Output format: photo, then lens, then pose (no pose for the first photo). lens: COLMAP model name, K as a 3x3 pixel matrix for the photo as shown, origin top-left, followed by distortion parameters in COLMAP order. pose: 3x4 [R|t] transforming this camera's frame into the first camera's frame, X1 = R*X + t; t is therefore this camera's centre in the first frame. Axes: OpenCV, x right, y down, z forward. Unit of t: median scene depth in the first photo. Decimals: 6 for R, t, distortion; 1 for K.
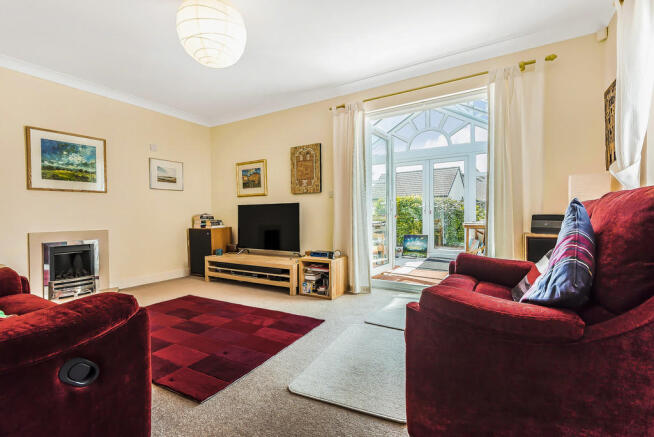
lens RADIAL K [[294.9, 0, 324.0], [0, 294.9, 216.6], [0, 0, 1]] dist [0.016227, -0.000583]
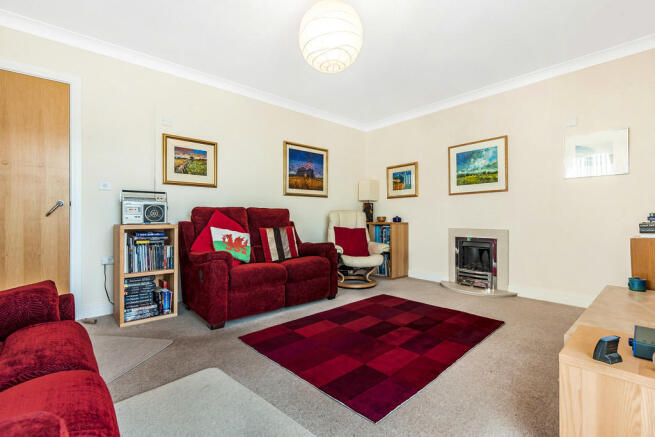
lens RADIAL K [[295.4, 0, 326.9], [0, 295.4, 219.8], [0, 0, 1]] dist [0.016227, -0.000583]
pose [[-0.281416, 0.023601, -0.959296, 0.408919], [0.003823, 0.999717, 0.023474, -0.013629], [0.959578, 0.002939, -0.281426, 0.823925]]
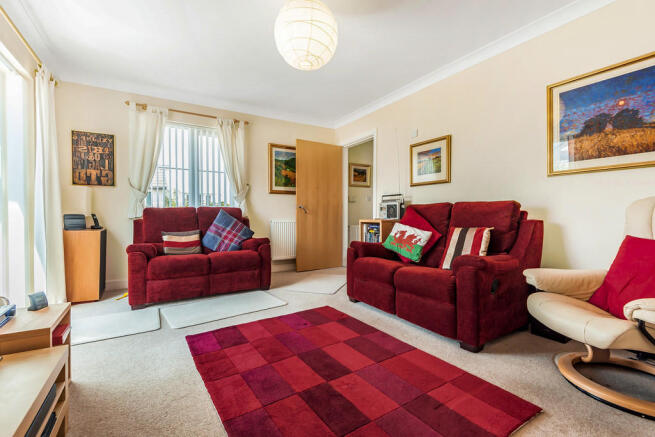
lens RADIAL K [[295.4, 0, 325.9], [0, 295.4, 219.7], [0, 0, 1]] dist [0.016227, -0.000583]
pose [[-0.890175, 0.007453, 0.455558, -0.583447], [0.015192, 0.999796, 0.013328, 0.000181], [-0.455365, 0.018785, -0.890107, 1.229535]]
